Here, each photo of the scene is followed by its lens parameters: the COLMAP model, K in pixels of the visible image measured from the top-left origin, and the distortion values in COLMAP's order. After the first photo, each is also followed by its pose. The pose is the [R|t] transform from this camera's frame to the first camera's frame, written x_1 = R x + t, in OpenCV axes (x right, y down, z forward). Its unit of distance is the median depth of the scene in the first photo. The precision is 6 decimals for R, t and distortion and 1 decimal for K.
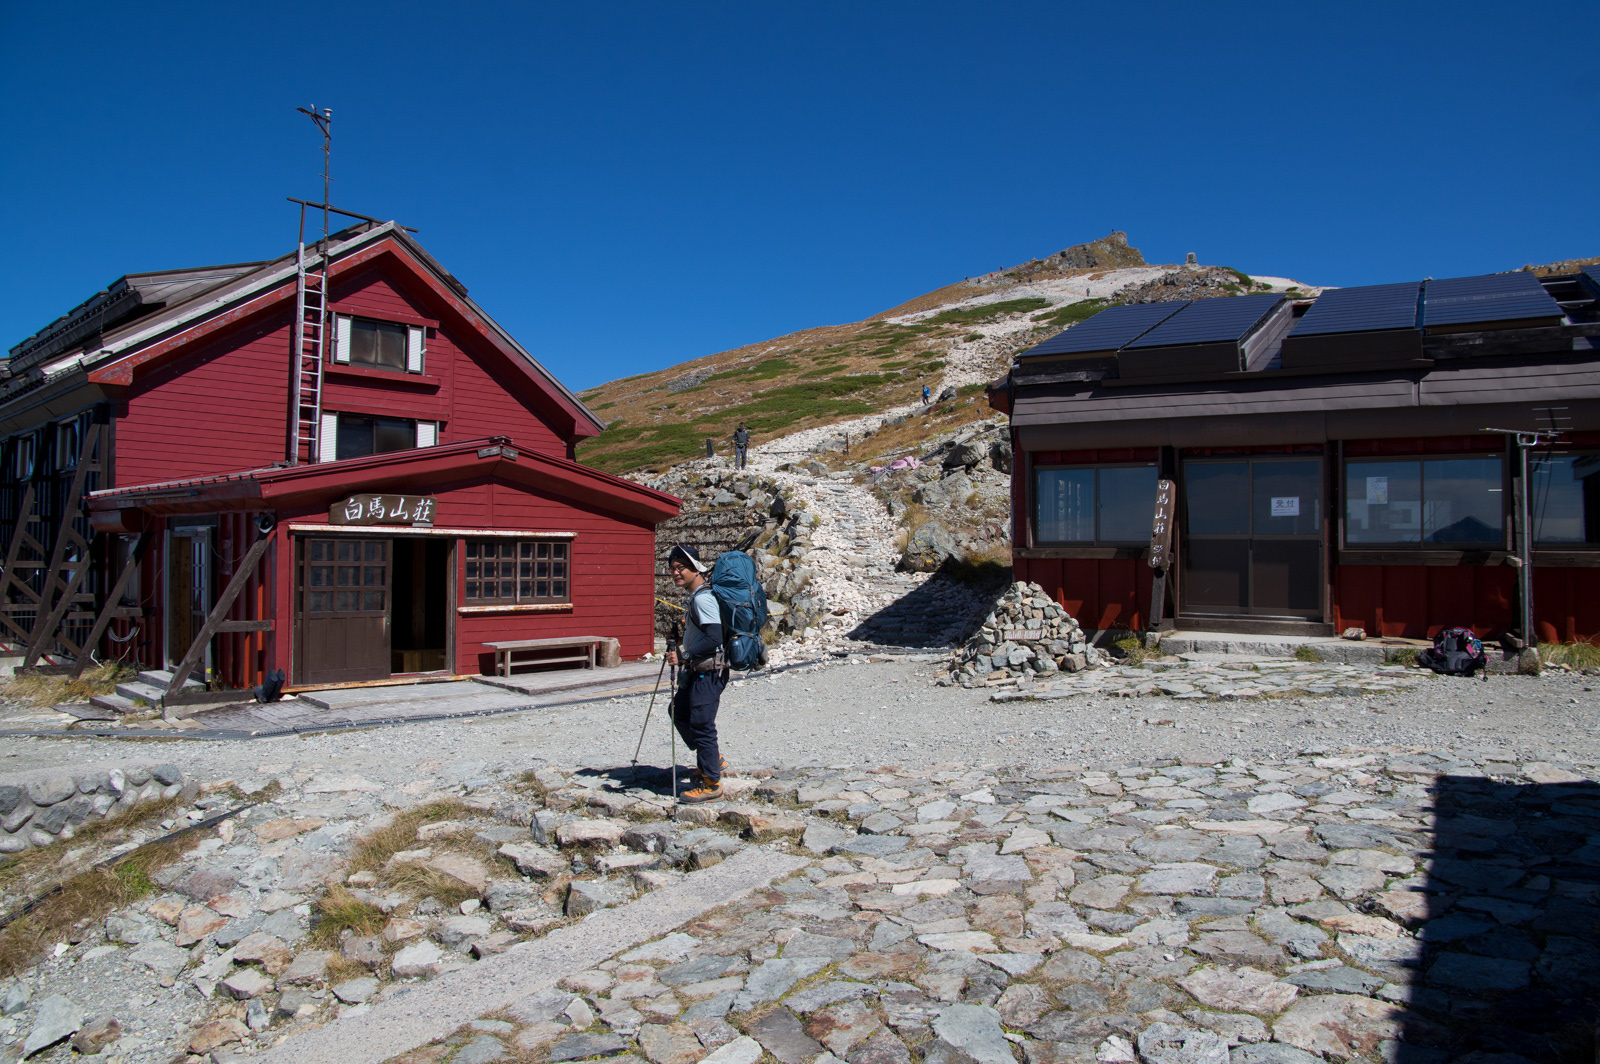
lens RADIAL K [[1161.3, 0, 799.3], [0, 1161.3, 539.2], [0, 0, 1]] dist [-0.104515, 0.076400]
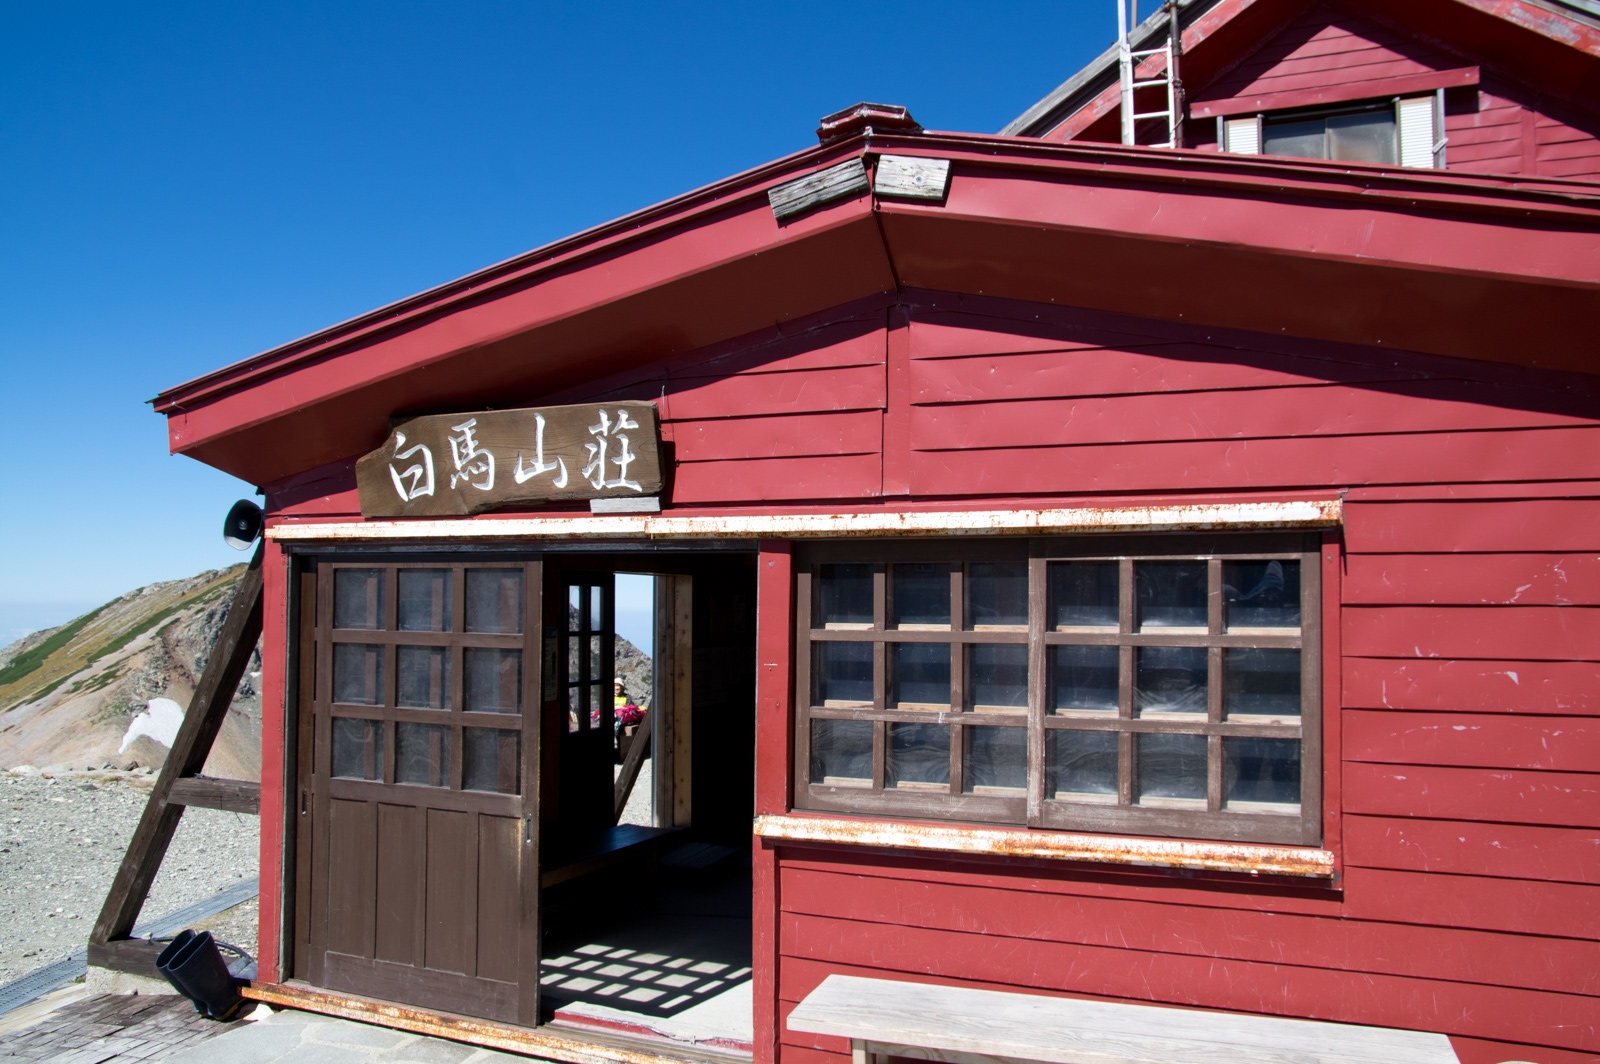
lens RADIAL K [[1132.2, 0, 799.1], [0, 1132.2, 537.4], [0, 0, 1]] dist [-0.012190, 0.001760]
pose [[0.409642, -0.049543, -0.910900, -0.012966], [0.016787, 0.998765, -0.046772, 0.002066], [0.912092, 0.003868, 0.409968, 0.206264]]
